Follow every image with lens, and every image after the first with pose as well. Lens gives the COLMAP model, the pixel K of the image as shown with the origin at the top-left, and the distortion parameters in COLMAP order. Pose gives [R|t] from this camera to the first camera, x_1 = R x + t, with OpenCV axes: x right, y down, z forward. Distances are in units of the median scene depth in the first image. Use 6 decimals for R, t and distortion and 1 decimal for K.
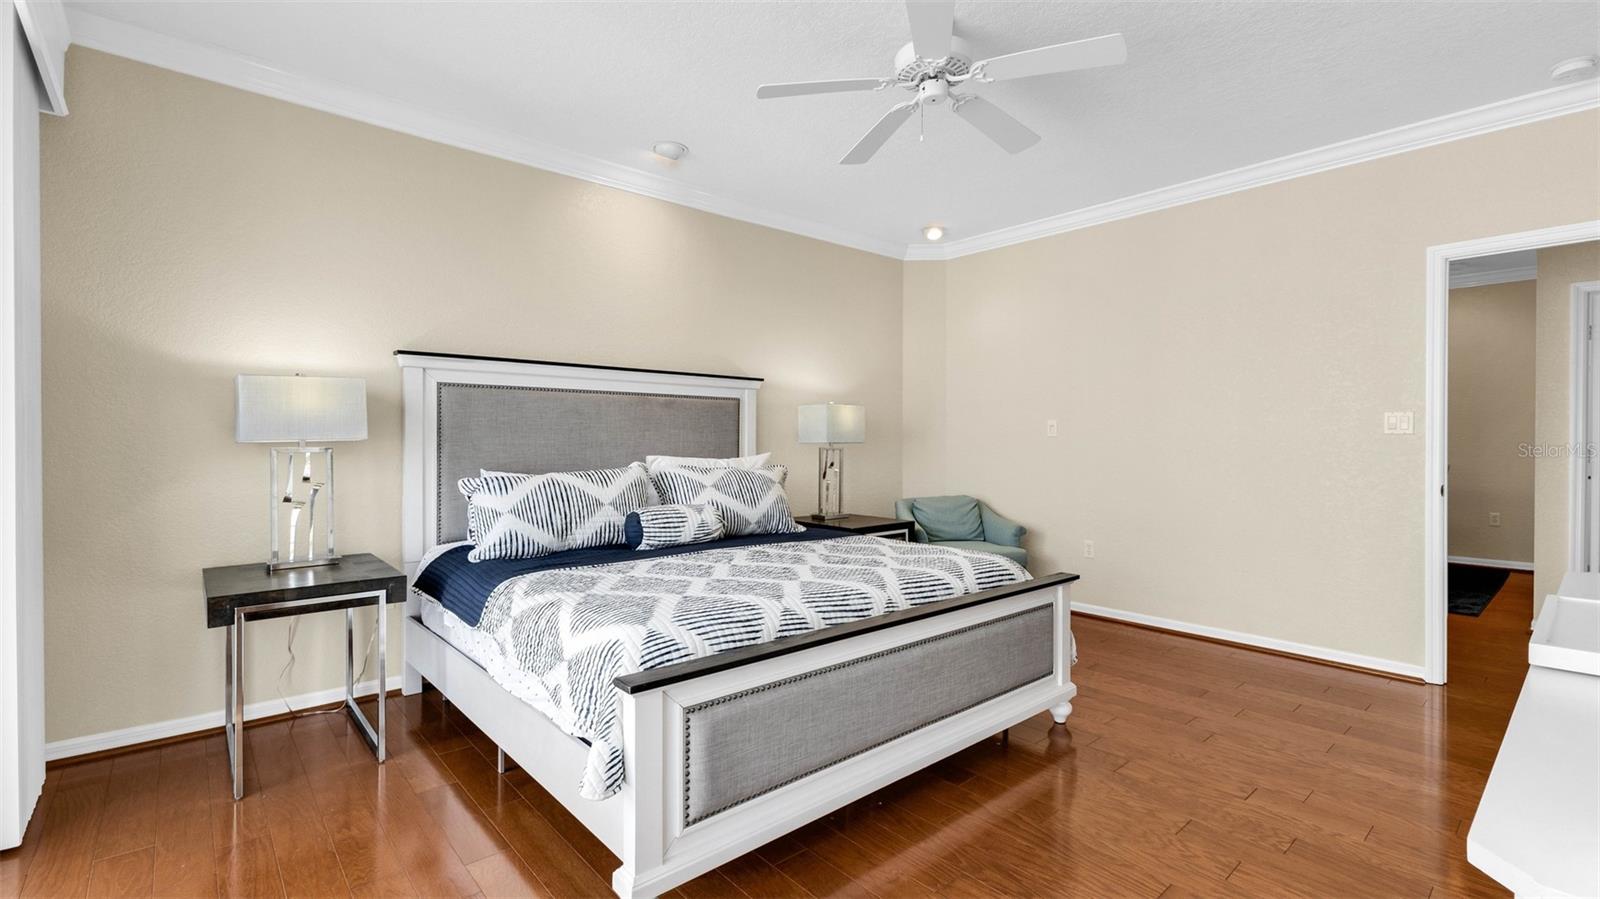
lens RADIAL K [[684.0, 0, 794.9], [0, 684.0, 441.6], [0, 0, 1]] dist [0.008062, -0.000341]
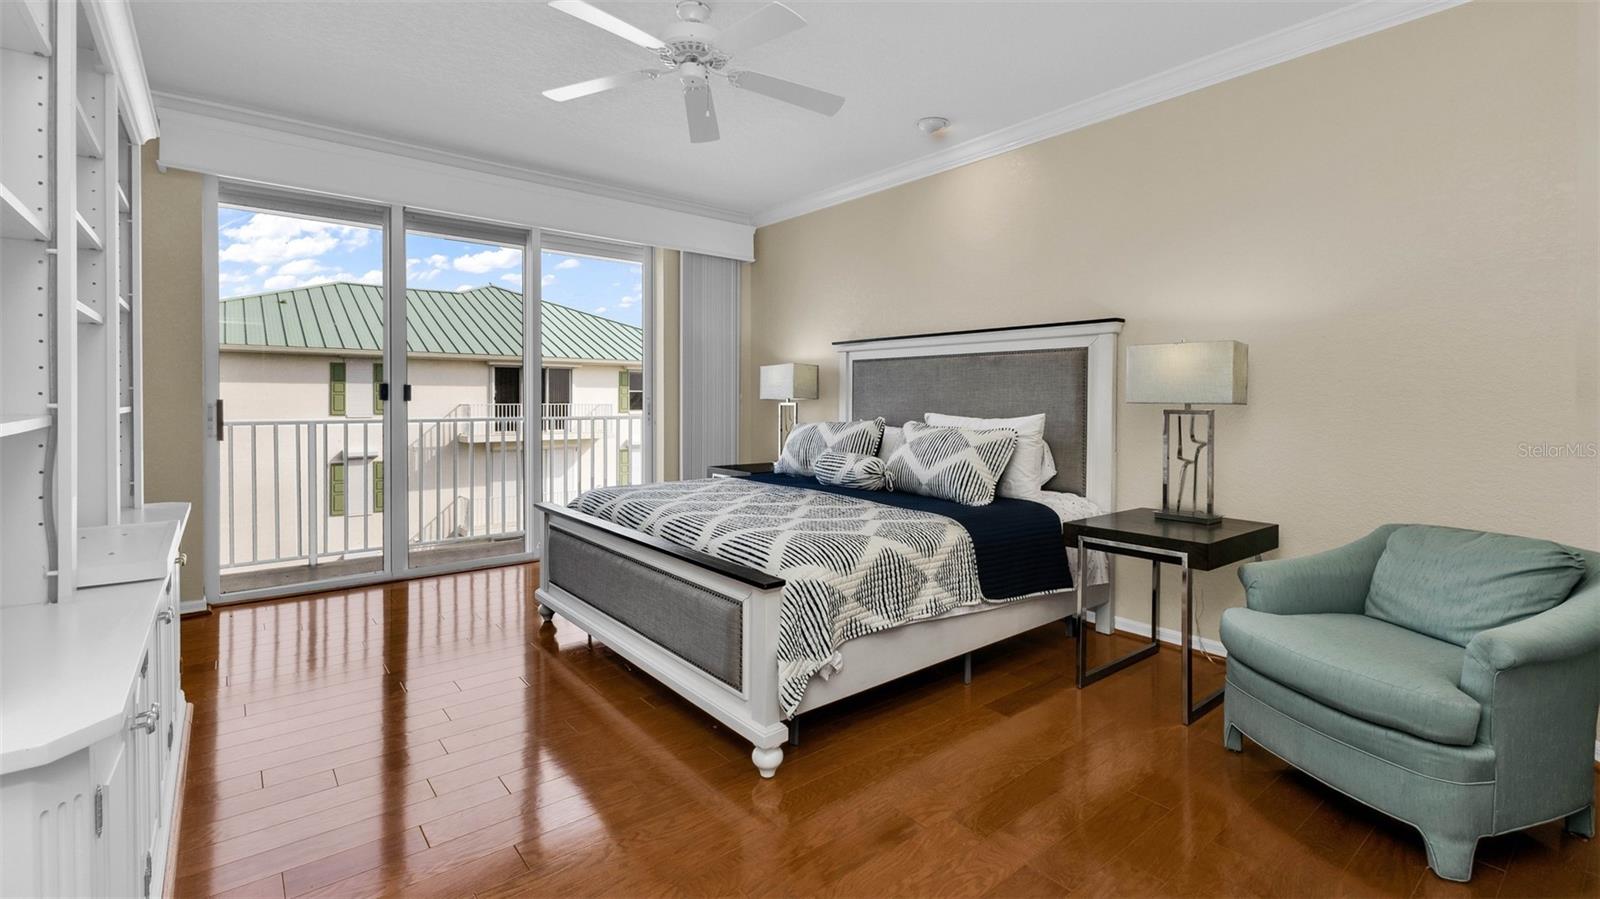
lens RADIAL K [[687.8, 0, 815.4], [0, 687.8, 403.3], [0, 0, 1]] dist [0.001544, -0.000038]
pose [[0.011400, 0.004914, -0.999923, 0.898340], [-0.007419, 0.999961, 0.004830, 0.001267], [0.999907, 0.007364, 0.011436, 0.824584]]
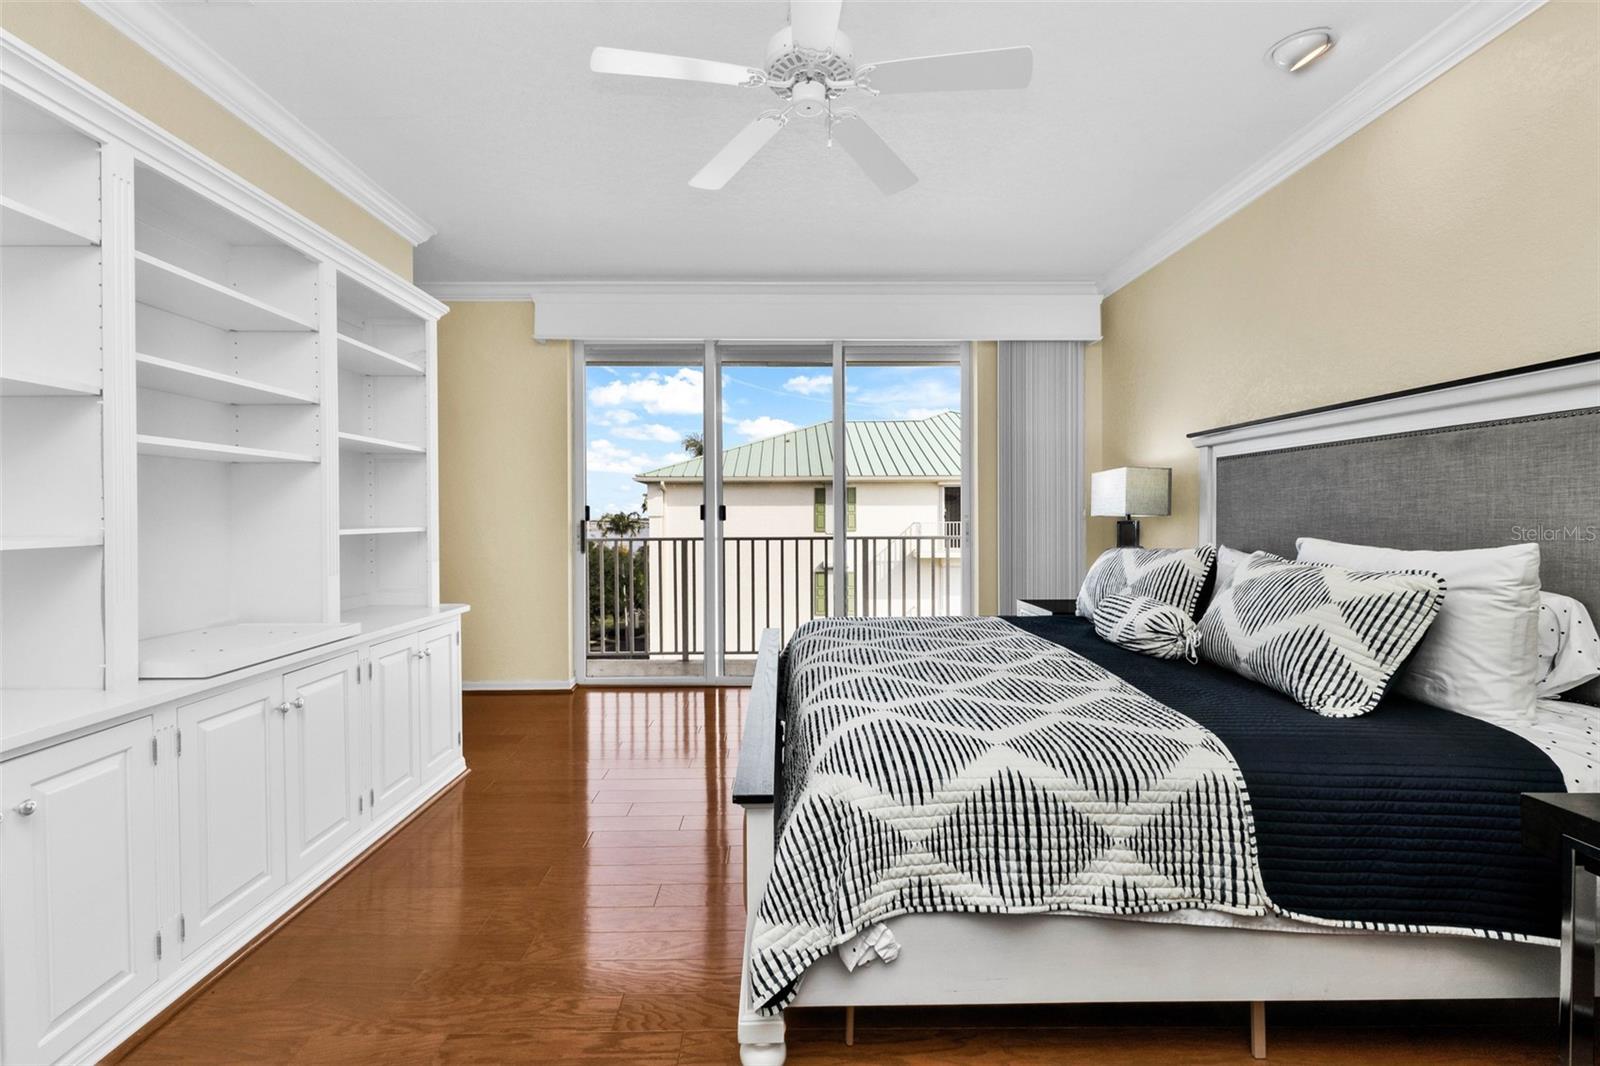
lens RADIAL K [[687.1, 0, 806.1], [0, 687.1, 521.9], [0, 0, 1]] dist [0.006784, -0.000356]
pose [[-0.620457, 0.007485, -0.784205, 0.602520], [0.001193, 0.999962, 0.008601, -0.000523], [0.784240, 0.004402, -0.620442, 1.057330]]
